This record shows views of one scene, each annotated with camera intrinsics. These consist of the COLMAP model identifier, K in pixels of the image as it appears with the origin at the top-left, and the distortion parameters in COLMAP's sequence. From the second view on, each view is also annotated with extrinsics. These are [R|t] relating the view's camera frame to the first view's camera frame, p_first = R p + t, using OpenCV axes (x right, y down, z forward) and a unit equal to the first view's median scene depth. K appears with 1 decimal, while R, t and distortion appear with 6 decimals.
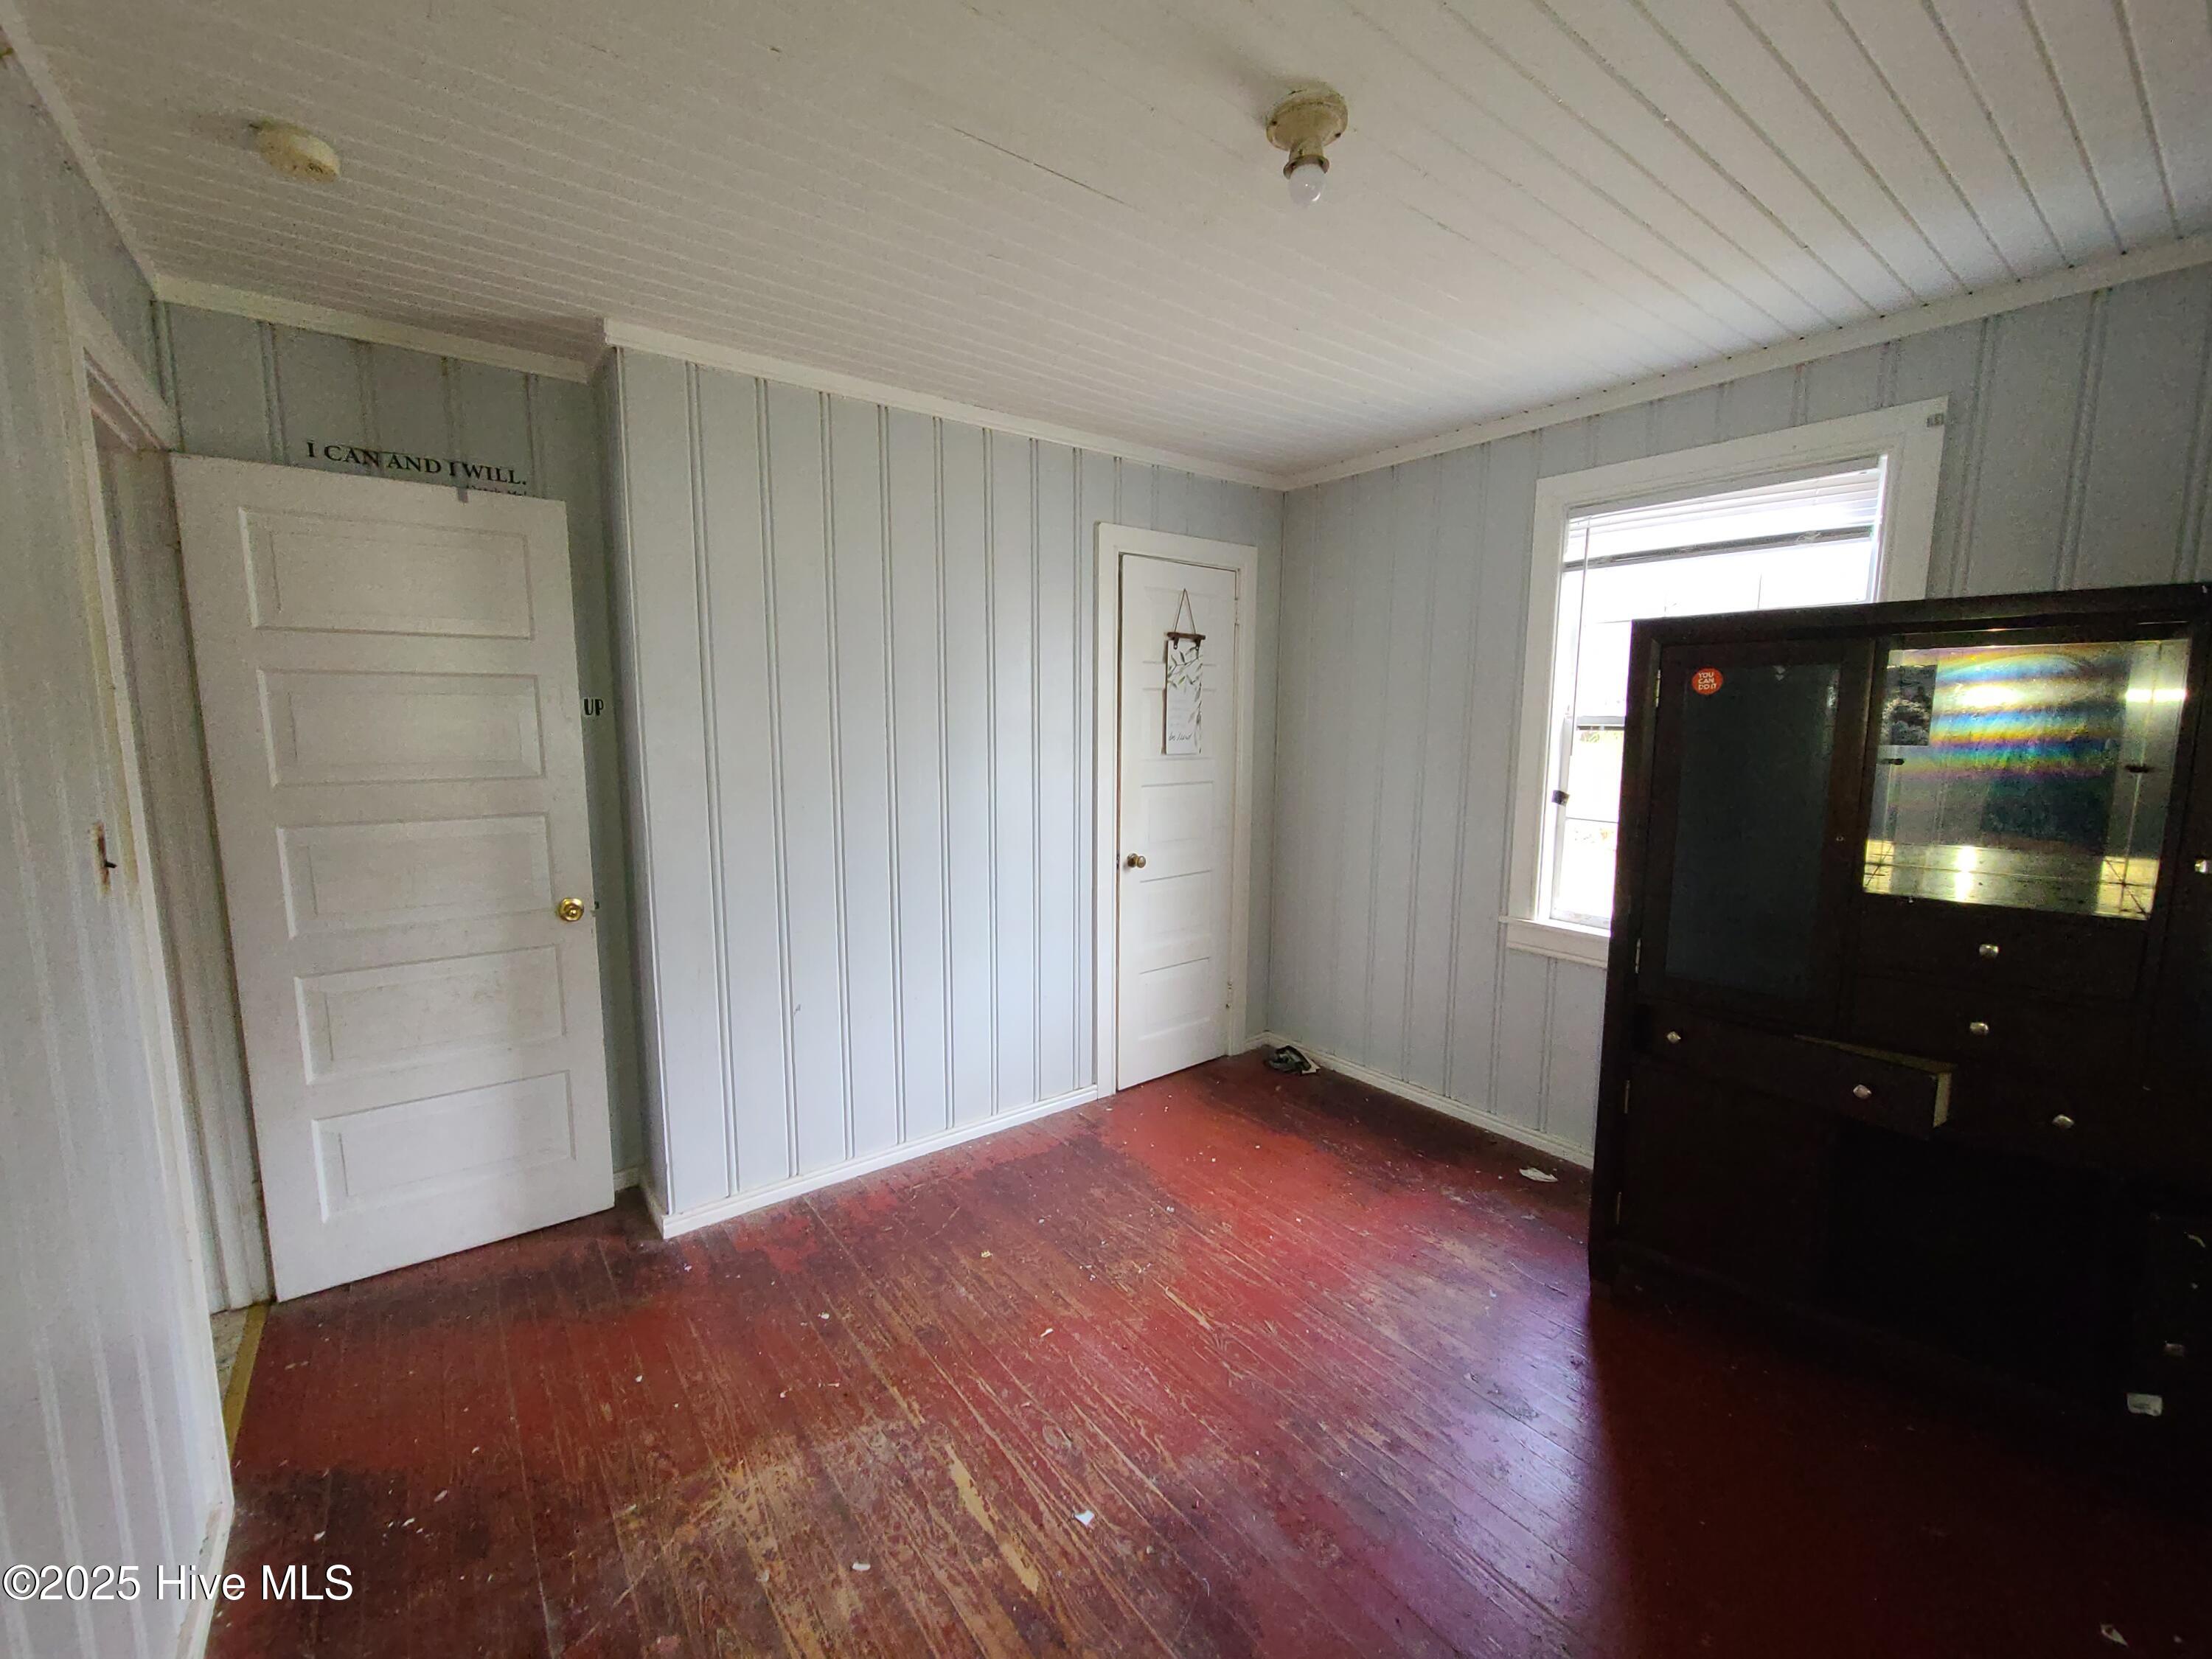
lens RADIAL K [[907.7, 0, 1102.1], [0, 907.7, 828.7], [0, 0, 1]] dist [0.000043, 0.000187]
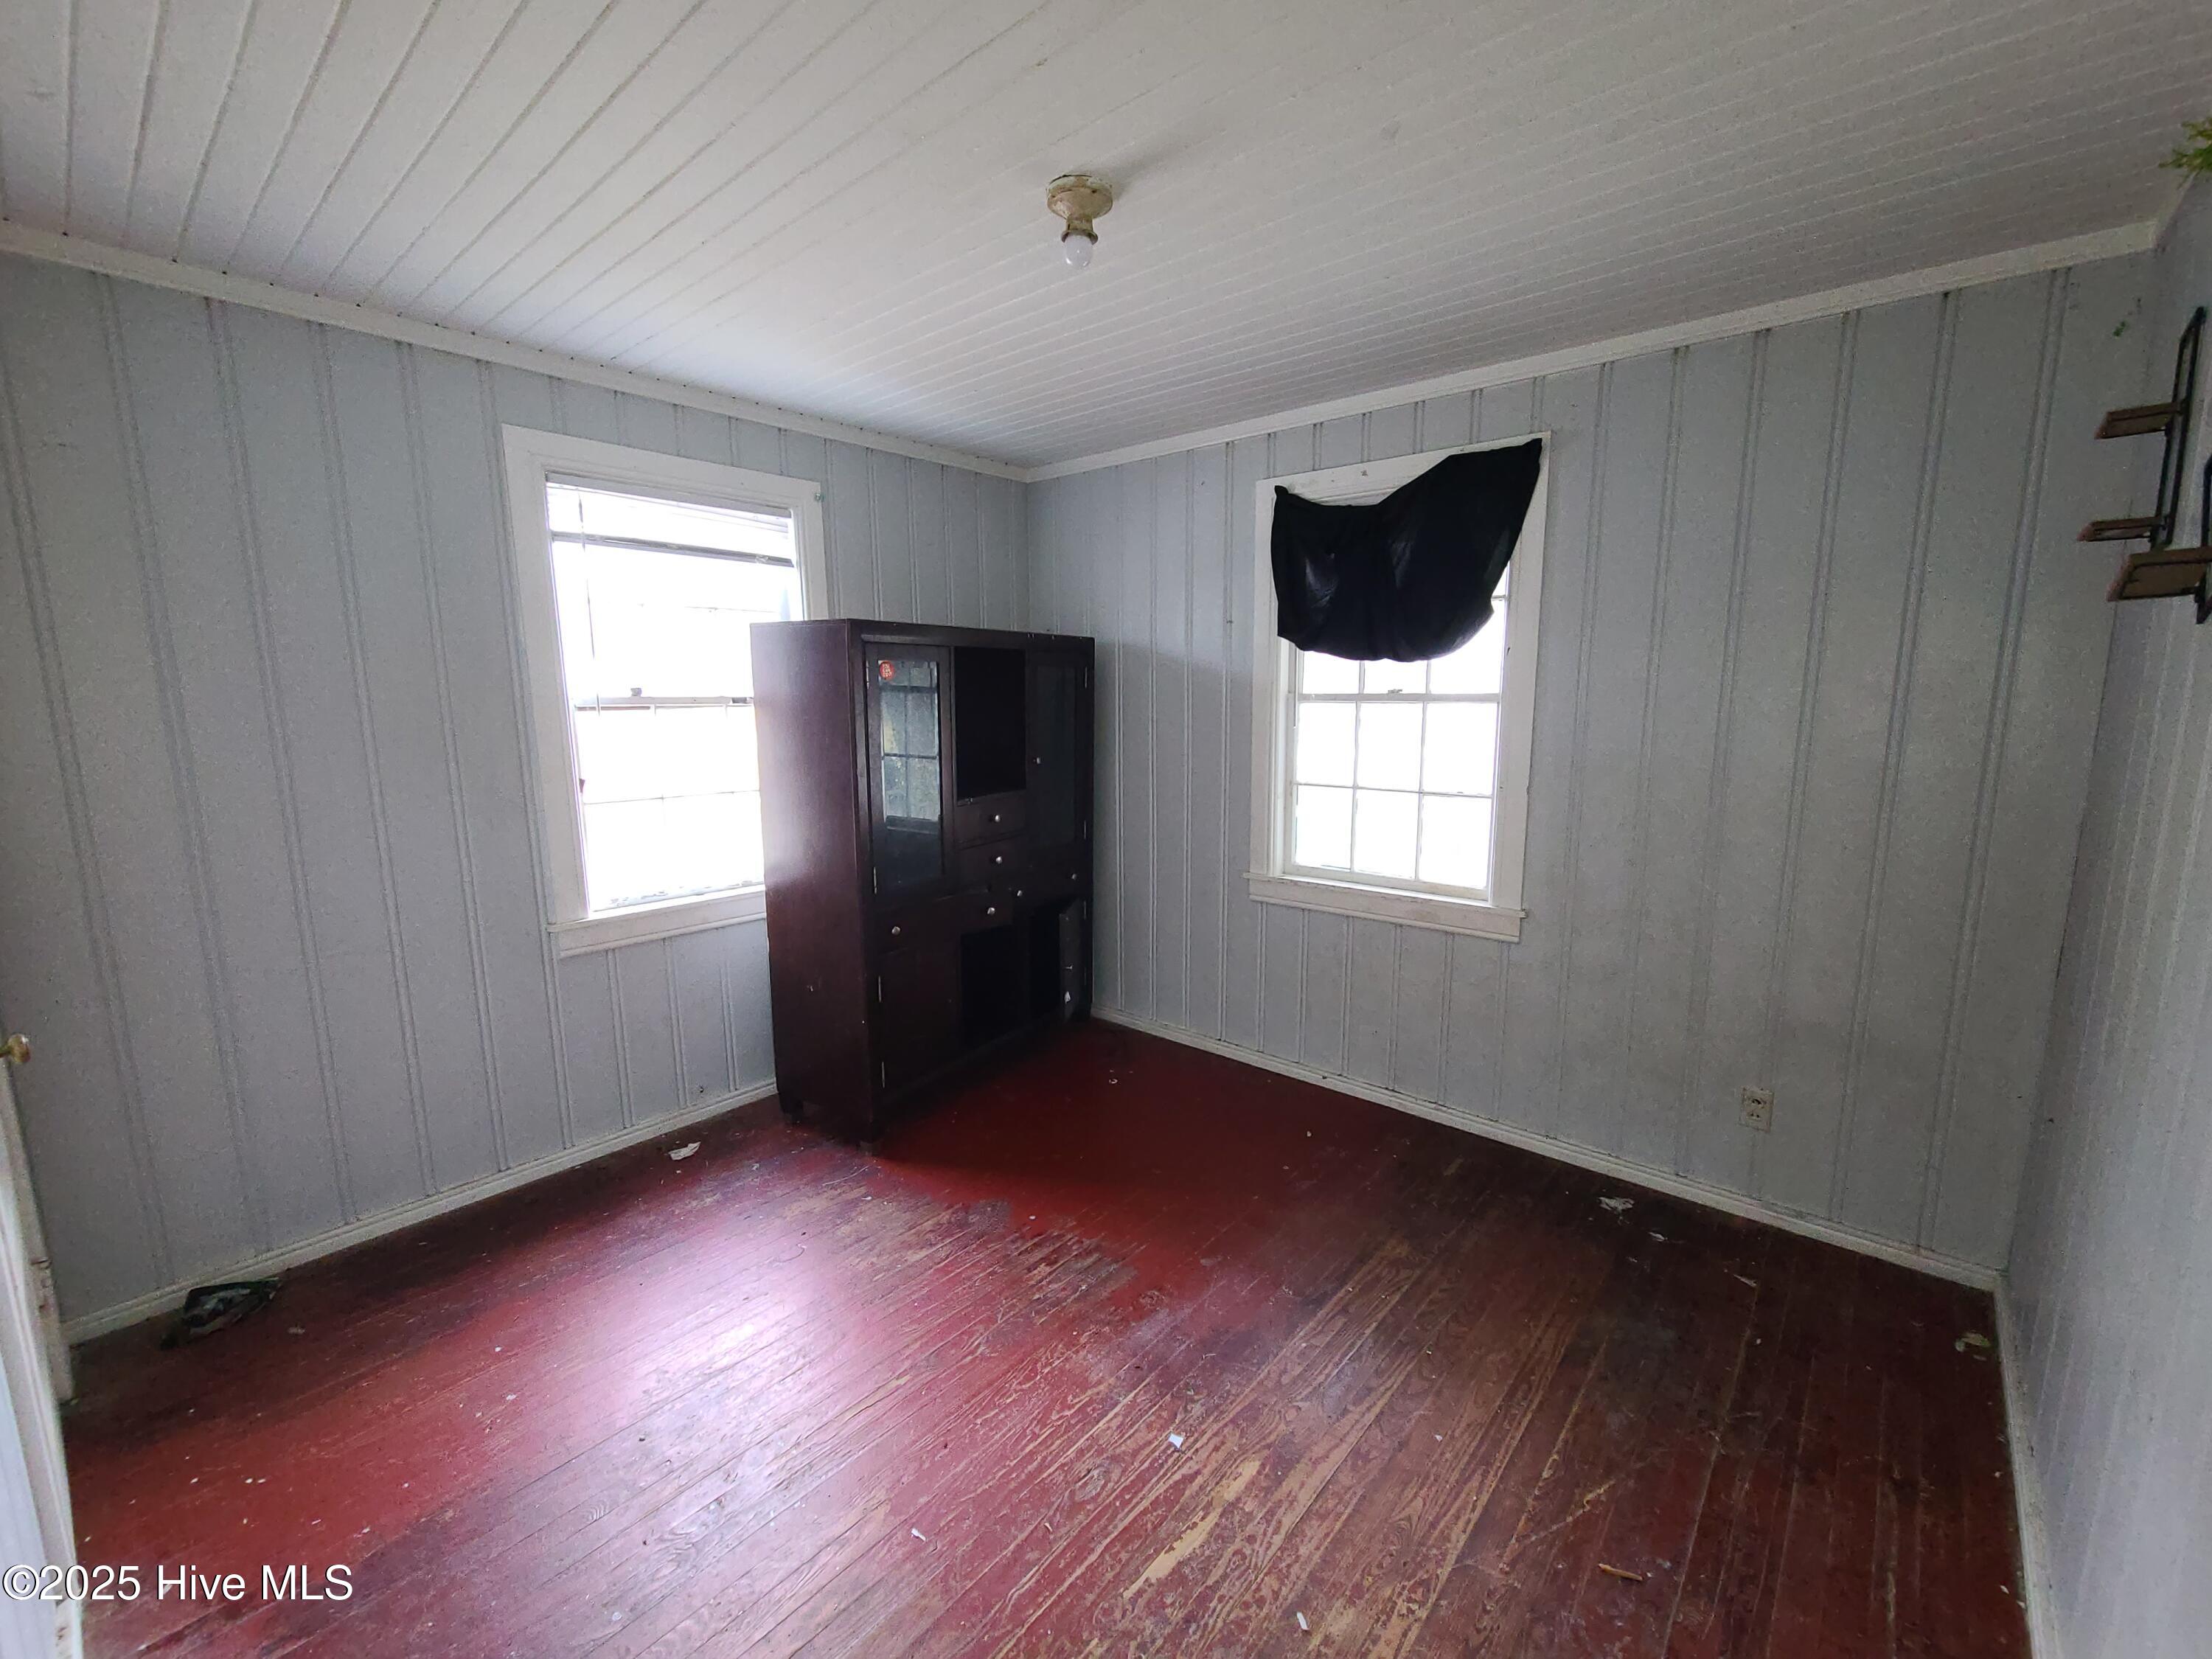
lens RADIAL K [[907.7, 0, 1105.3], [0, 907.7, 830.7], [0, 0, 1]] dist [0.000043, 0.000187]
pose [[-0.201085, -0.153980, 0.967396, -0.926275], [0.126320, 0.975246, 0.181487, -0.158363], [-0.971395, 0.158696, -0.176657, 1.142131]]
